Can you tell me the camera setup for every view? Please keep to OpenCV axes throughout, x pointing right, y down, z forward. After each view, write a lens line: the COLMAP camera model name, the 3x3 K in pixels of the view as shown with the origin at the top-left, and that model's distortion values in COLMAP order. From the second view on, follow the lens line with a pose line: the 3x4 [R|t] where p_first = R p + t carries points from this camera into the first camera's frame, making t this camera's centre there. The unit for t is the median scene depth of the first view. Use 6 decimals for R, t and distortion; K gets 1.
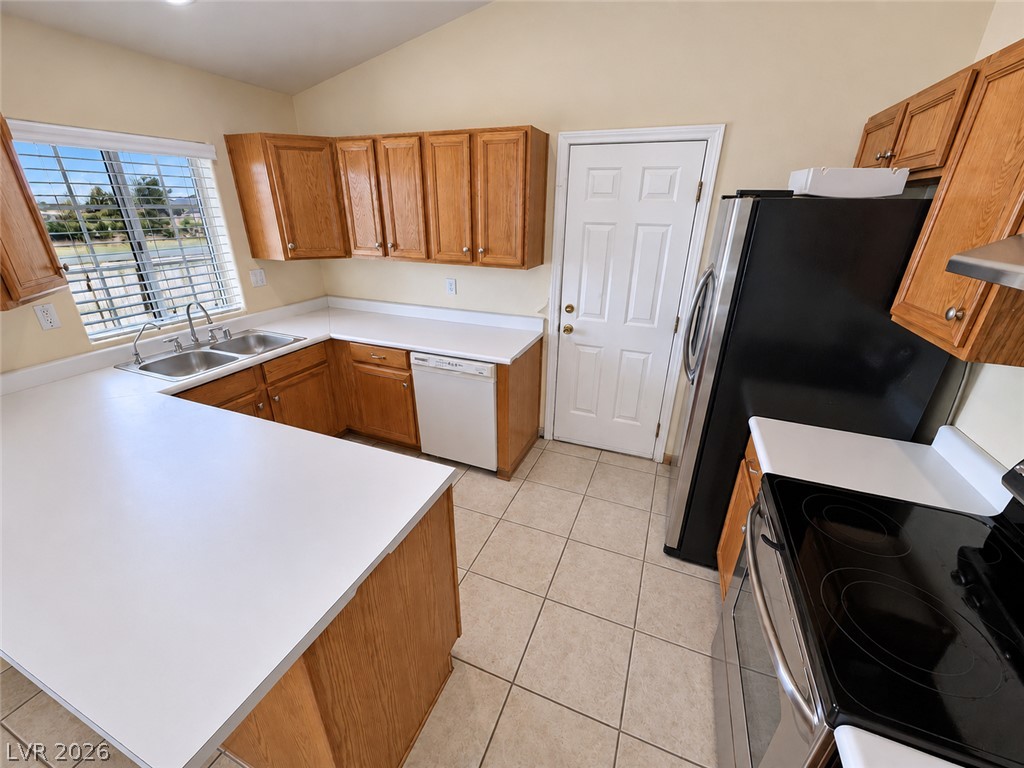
lens RADIAL K [[411.5, 0, 512.1], [0, 411.5, 382.7], [0, 0, 1]] dist [-0.004495, 0.000301]
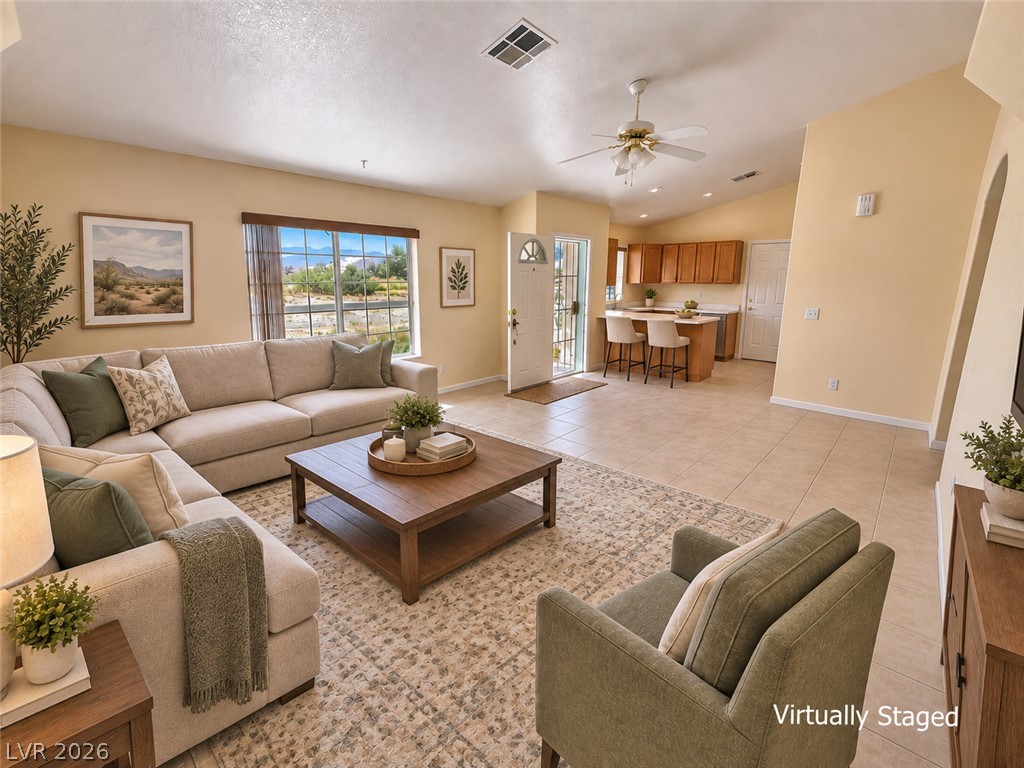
lens RADIAL K [[465.6, 0, 516.5], [0, 465.6, 385.4], [0, 0, 1]] dist [-0.004864, 0.003429]
pose [[0.924412, 0.082323, -0.372405, -0.092840], [-0.144988, 0.978973, -0.143491, 1.060562], [0.352762, 0.186640, 0.916910, -2.304993]]
